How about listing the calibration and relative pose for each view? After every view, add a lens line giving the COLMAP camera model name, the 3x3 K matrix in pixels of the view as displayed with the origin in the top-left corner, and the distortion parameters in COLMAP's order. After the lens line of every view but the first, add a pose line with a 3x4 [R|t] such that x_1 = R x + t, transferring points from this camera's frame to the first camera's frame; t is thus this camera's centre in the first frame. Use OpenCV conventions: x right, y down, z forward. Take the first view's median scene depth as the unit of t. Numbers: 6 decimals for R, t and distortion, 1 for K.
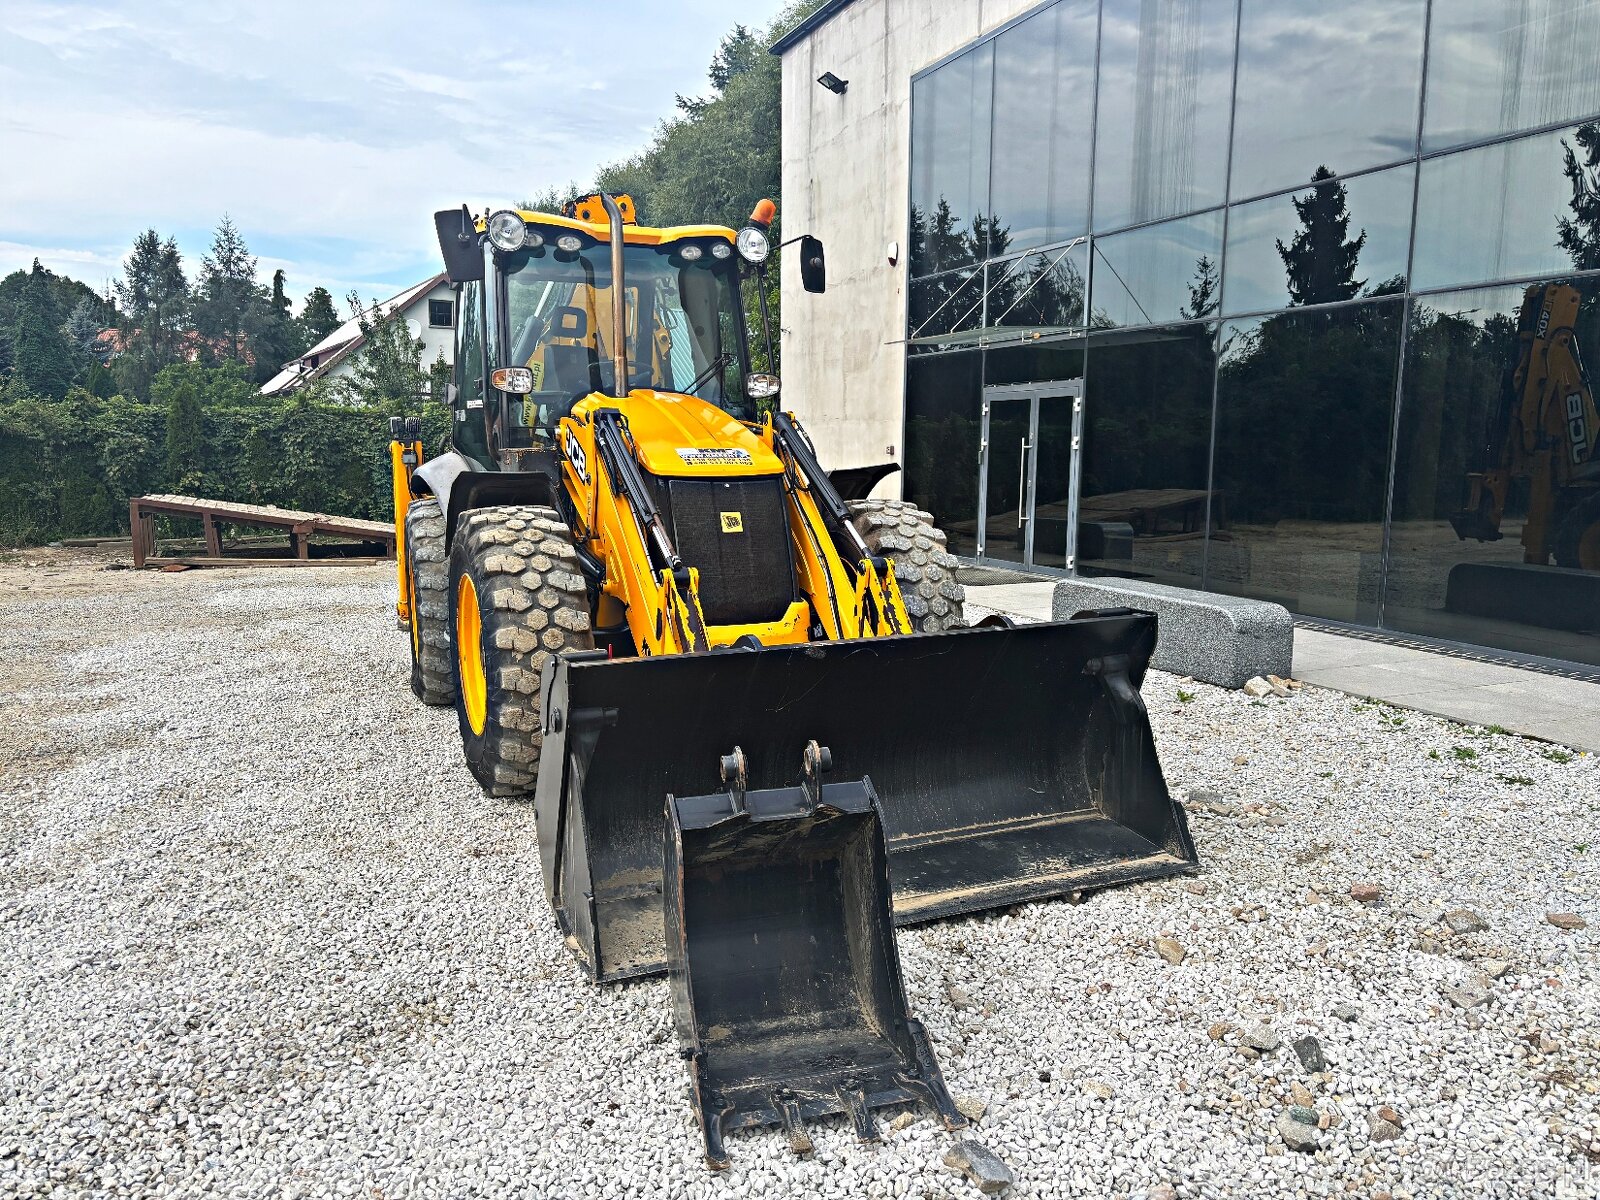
lens RADIAL K [[1209.2, 0, 800.0], [0, 1209.2, 600.0], [0, 0, 1]] dist [0.032039, -0.029975]
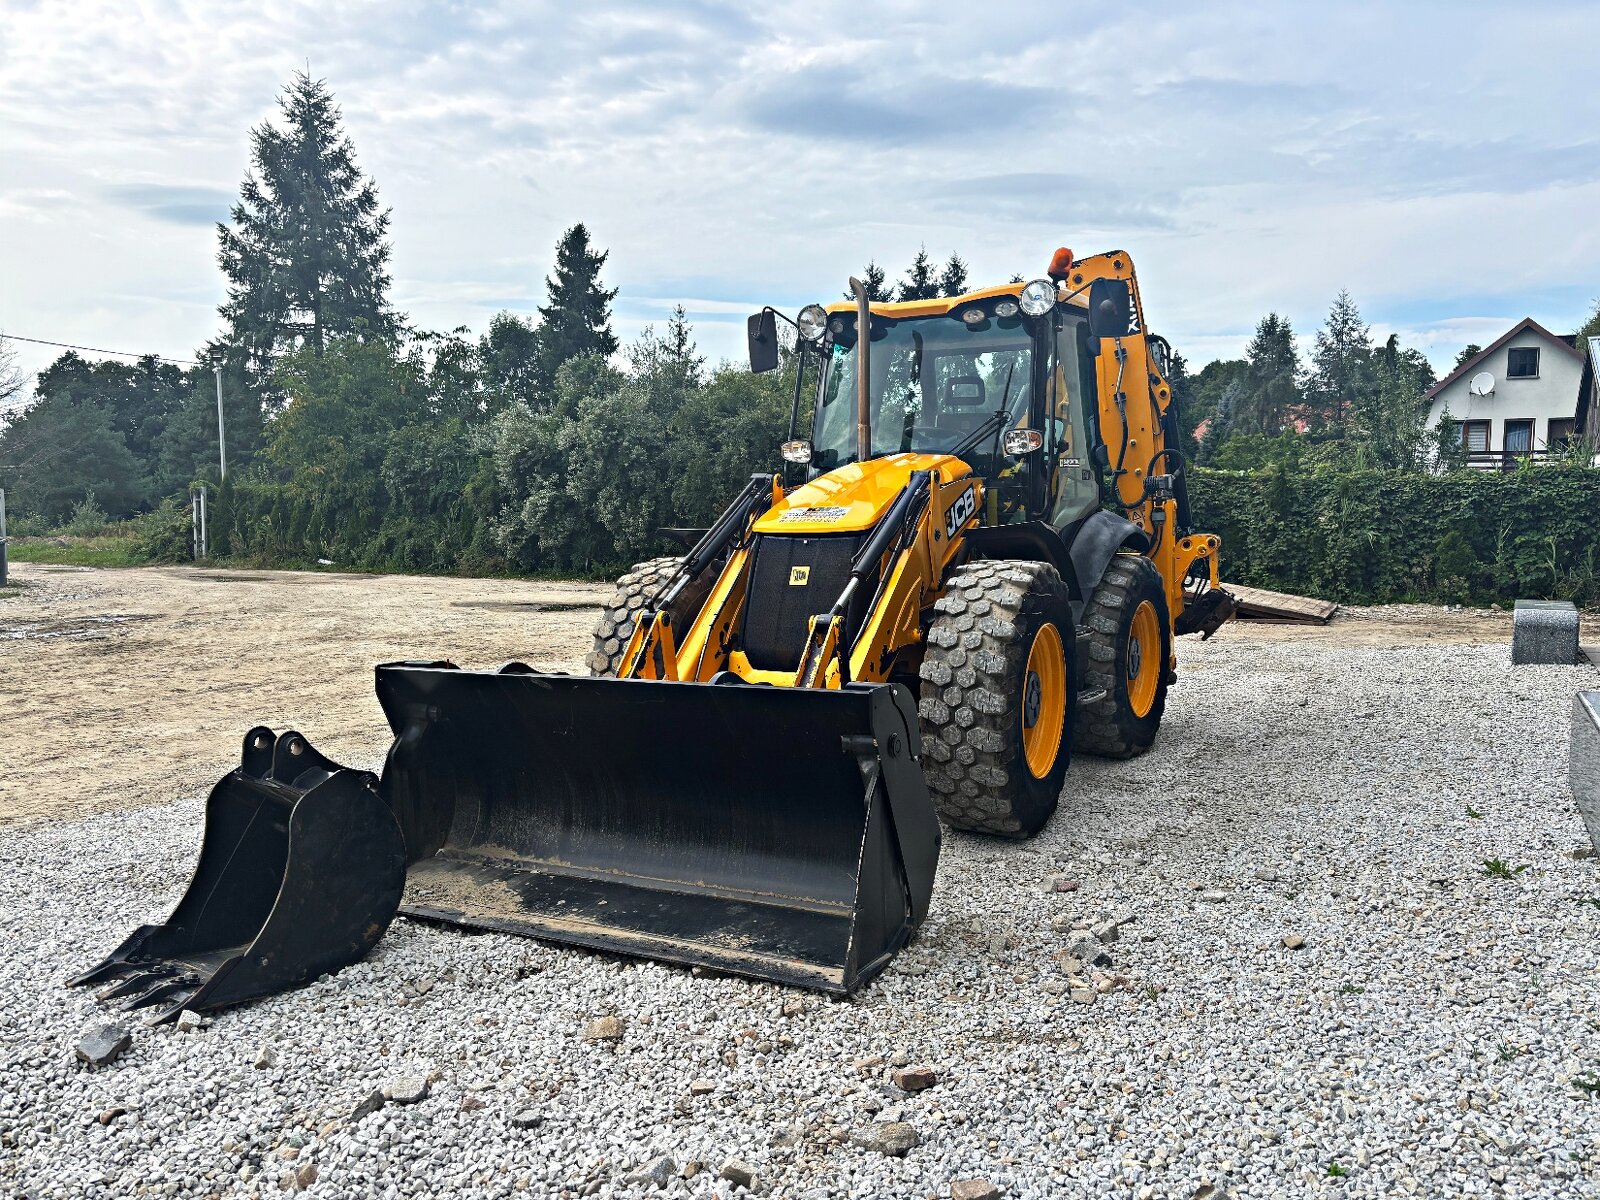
lens RADIAL K [[1204.2, 0, 807.6], [0, 1204.2, 602.0], [0, 0, 1]] dist [0.022101, -0.004697]
pose [[0.623249, 0.052113, -0.780285, 0.780899], [-0.092238, 0.995711, -0.007174, -0.035110], [0.776565, 0.076444, 0.625383, 0.353899]]
